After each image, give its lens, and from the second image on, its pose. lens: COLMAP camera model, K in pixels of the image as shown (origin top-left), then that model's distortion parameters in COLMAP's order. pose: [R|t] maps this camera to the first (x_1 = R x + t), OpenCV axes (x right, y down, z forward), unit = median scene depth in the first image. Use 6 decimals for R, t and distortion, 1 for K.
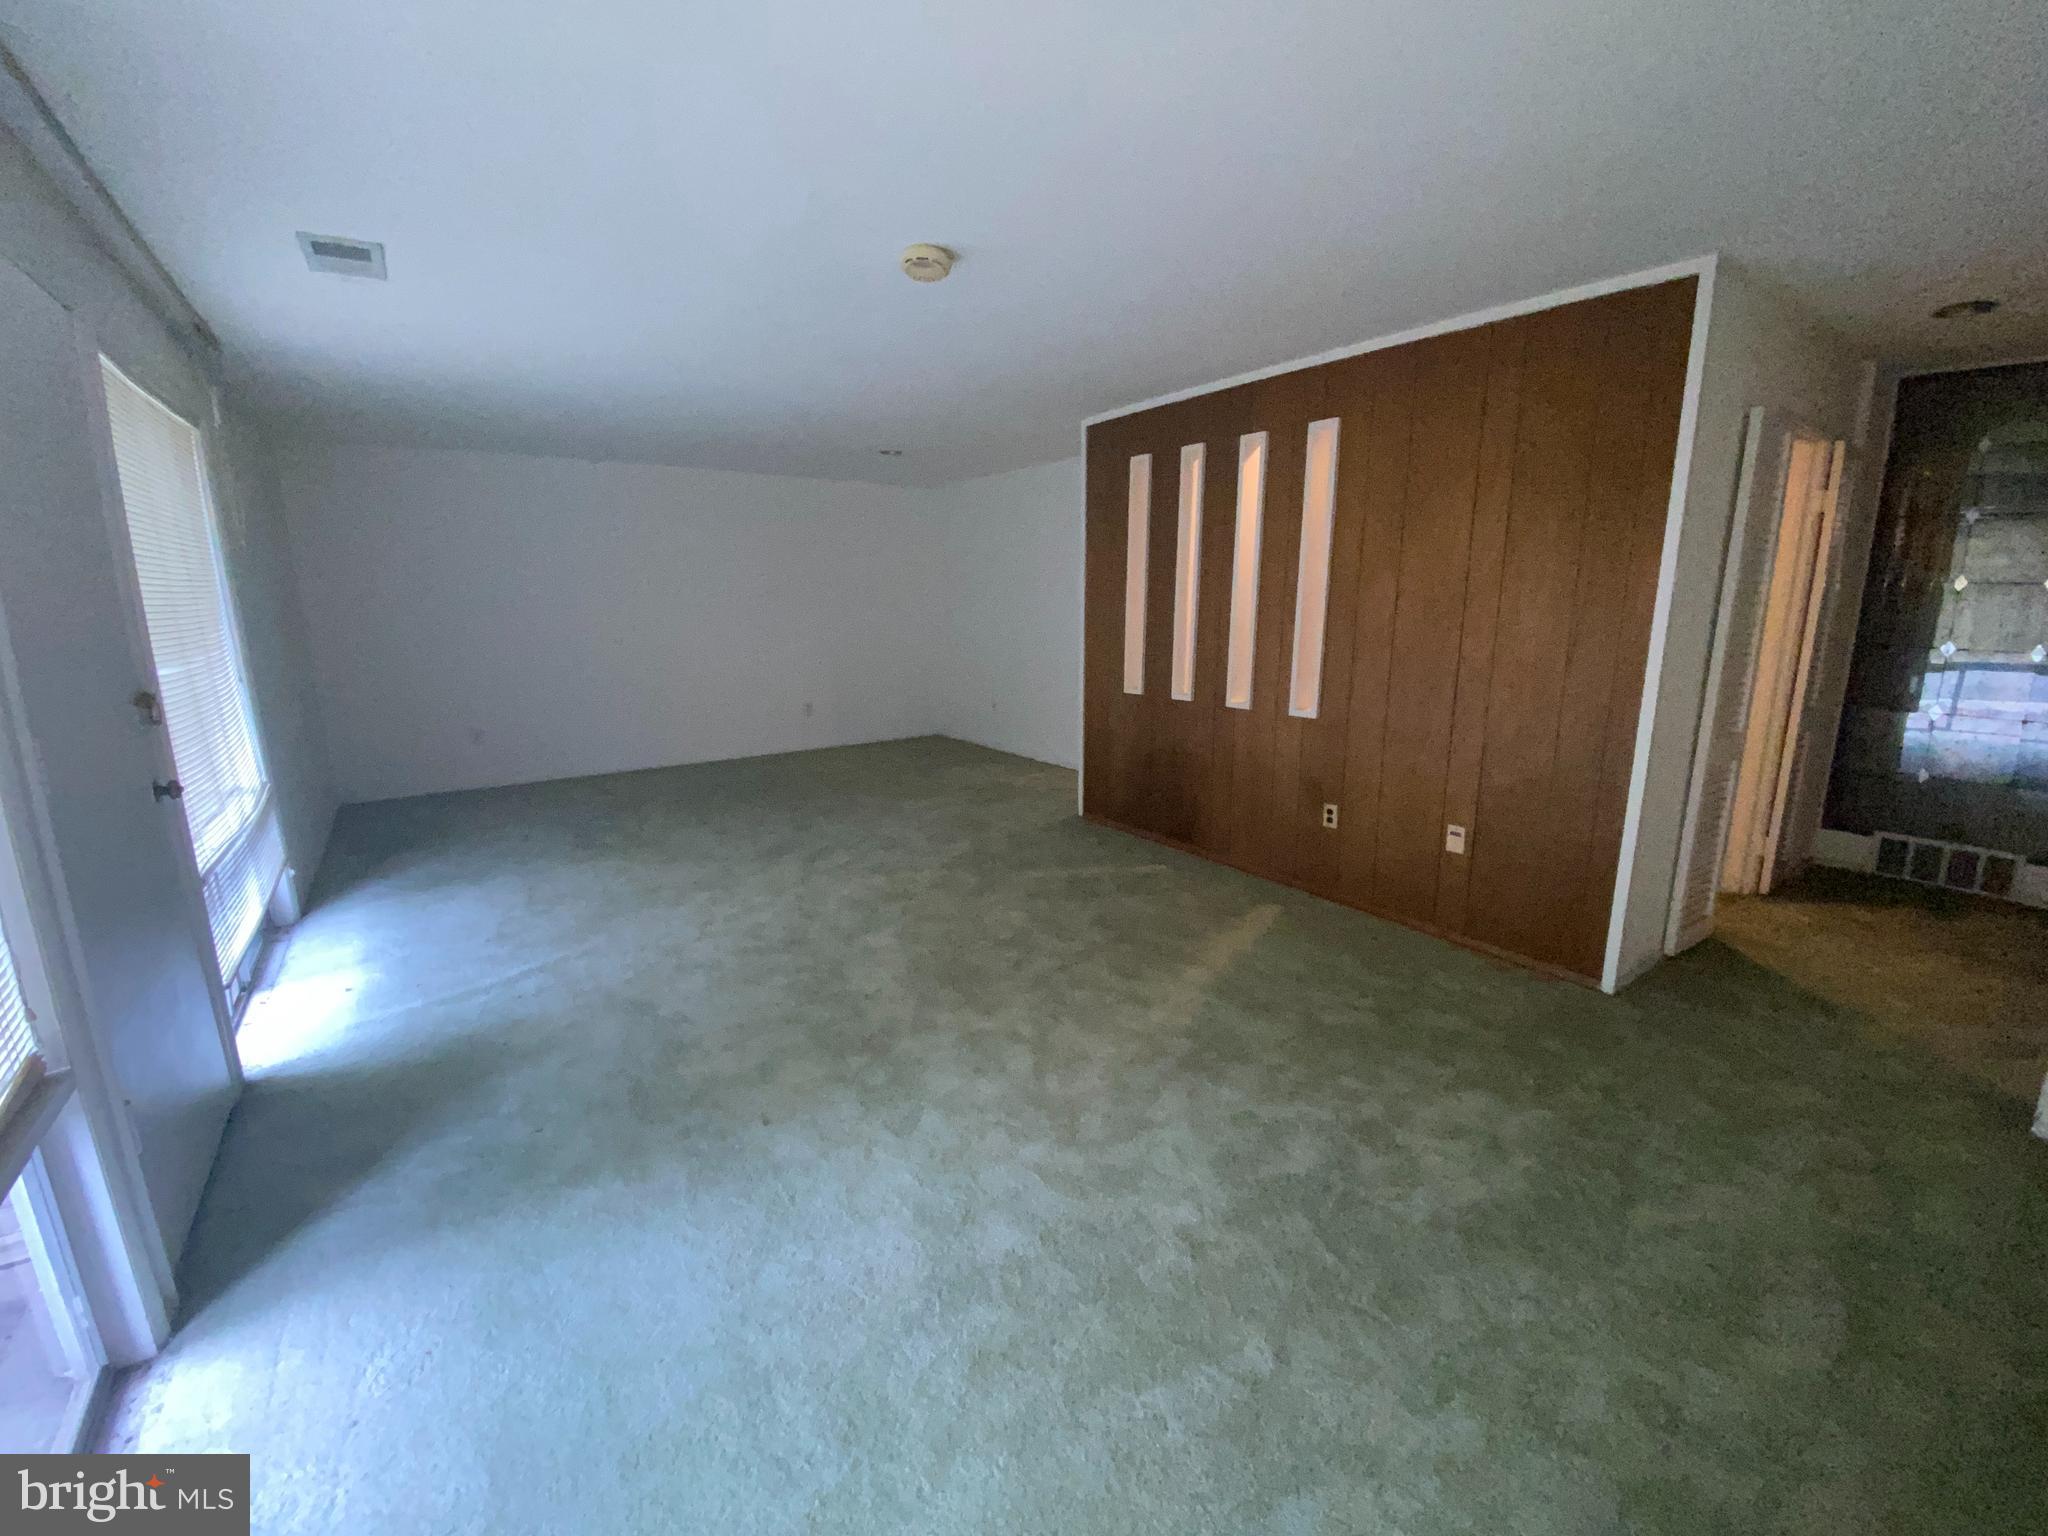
lens RADIAL K [[826.4, 0, 1016.0], [0, 826.4, 778.0], [0, 0, 1]] dist [0.003563, 0.000004]
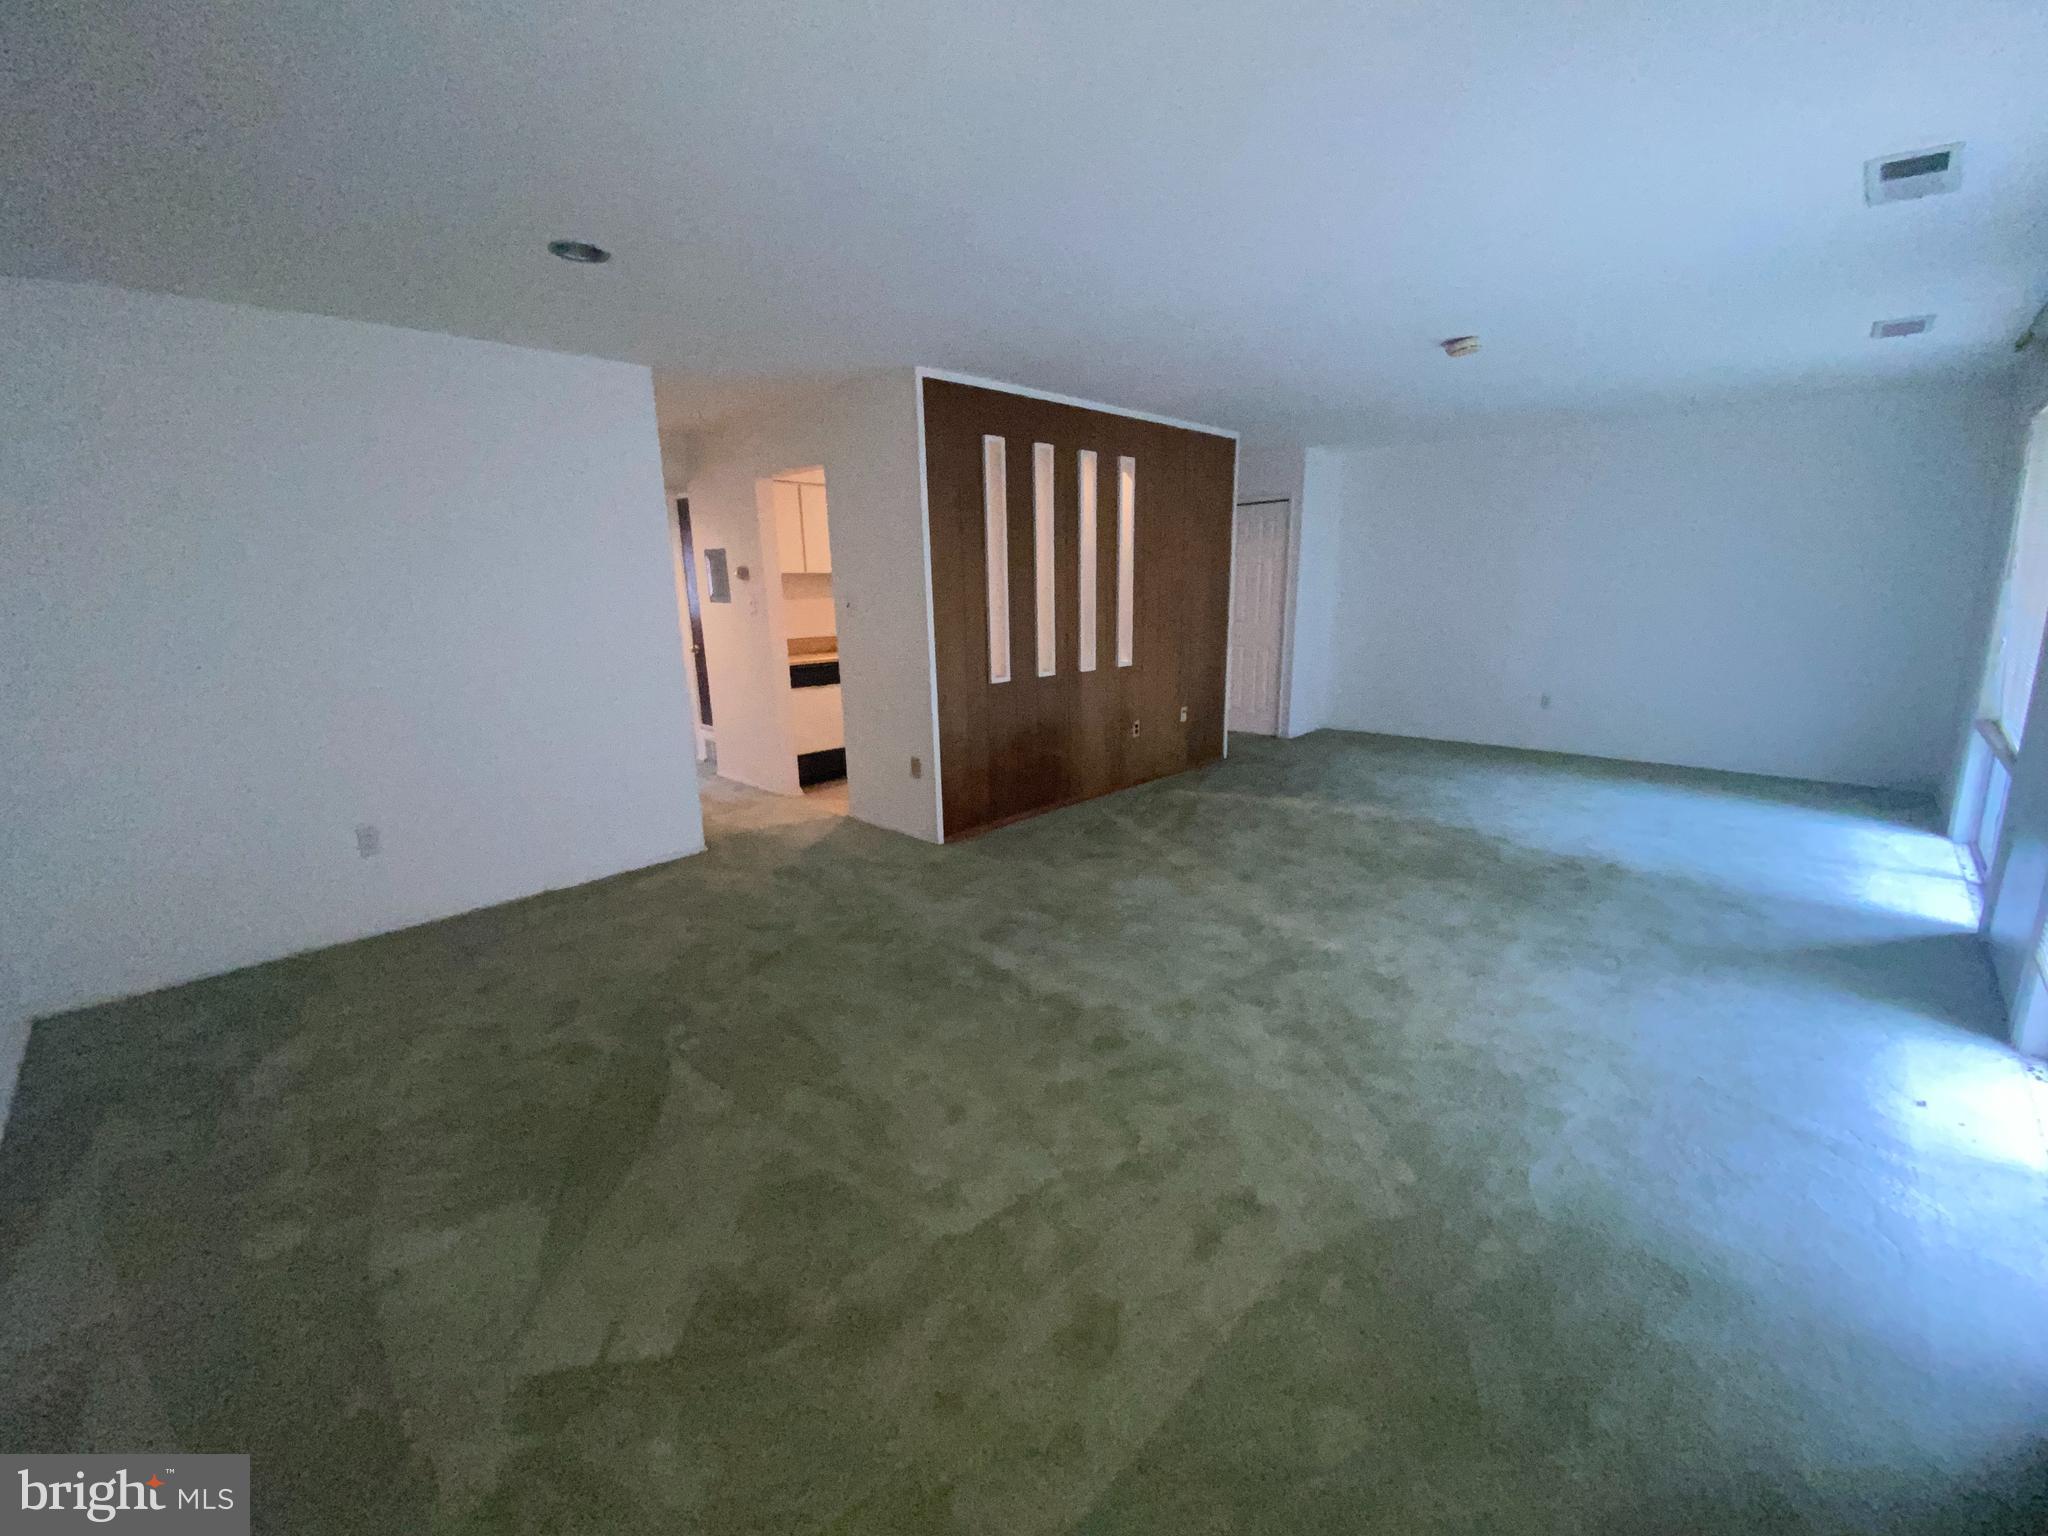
lens RADIAL K [[826.4, 0, 1017.4], [0, 826.4, 762.3], [0, 0, 1]] dist [0.003563, 0.000004]
pose [[-0.161714, -0.226358, 0.960526, -0.953624], [0.213309, 0.942309, 0.257978, -0.304394], [-0.963508, 0.246608, -0.104100, 1.292745]]
